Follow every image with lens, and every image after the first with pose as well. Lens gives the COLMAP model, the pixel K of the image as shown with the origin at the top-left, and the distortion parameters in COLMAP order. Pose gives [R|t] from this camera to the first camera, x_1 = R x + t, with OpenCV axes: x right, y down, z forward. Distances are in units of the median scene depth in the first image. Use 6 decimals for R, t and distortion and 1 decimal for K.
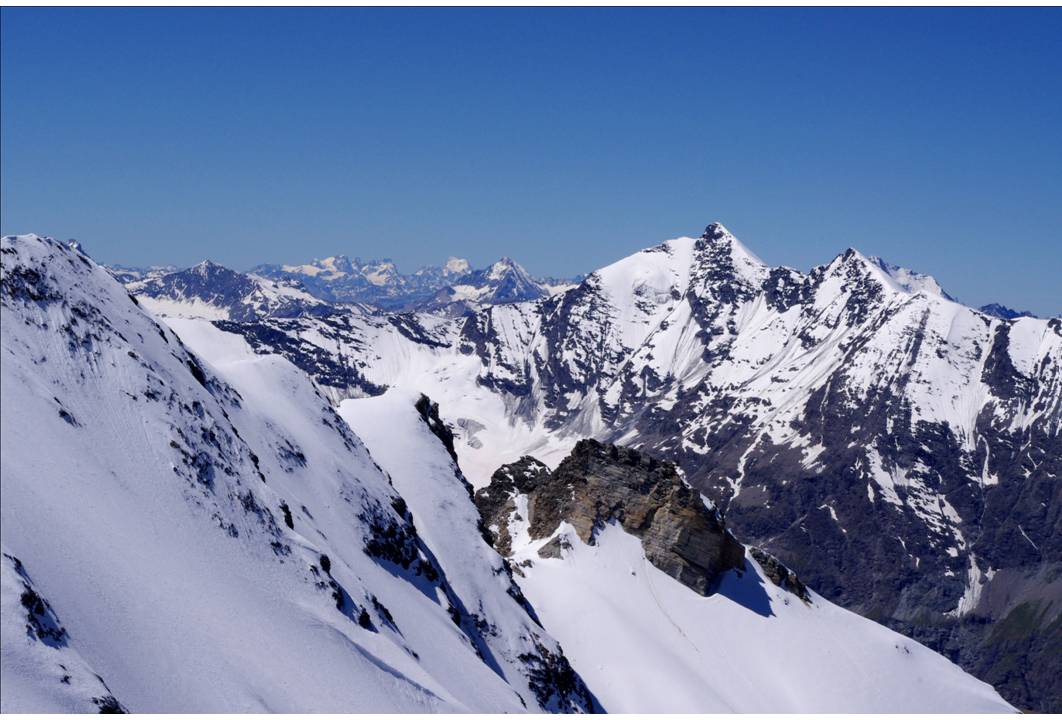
lens RADIAL K [[794.0, 0, 531.6], [0, 794.0, 365.7], [0, 0, 1]] dist [-0.020644, 0.015897]
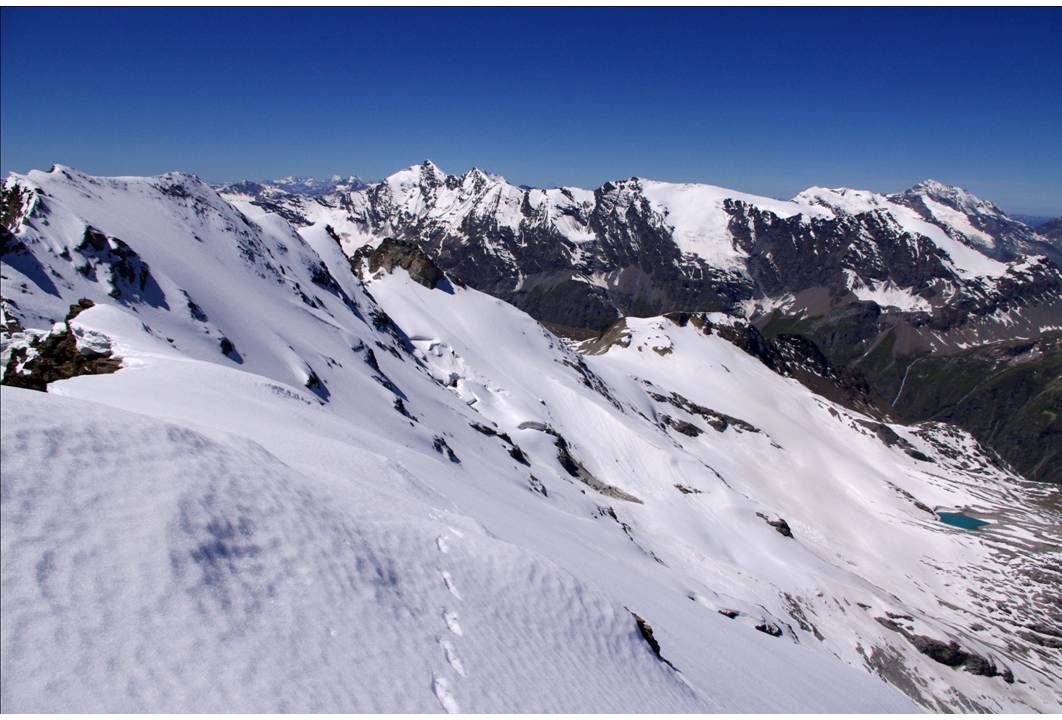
lens RADIAL K [[794.0, 0, 536.6], [0, 794.0, 367.6], [0, 0, 1]] dist [-0.020644, 0.015897]
pose [[0.961101, -0.089814, 0.261187, -0.203619], [0.017954, 0.963967, 0.265414, -0.207646], [-0.275614, -0.250400, 0.928082, -1.948020]]
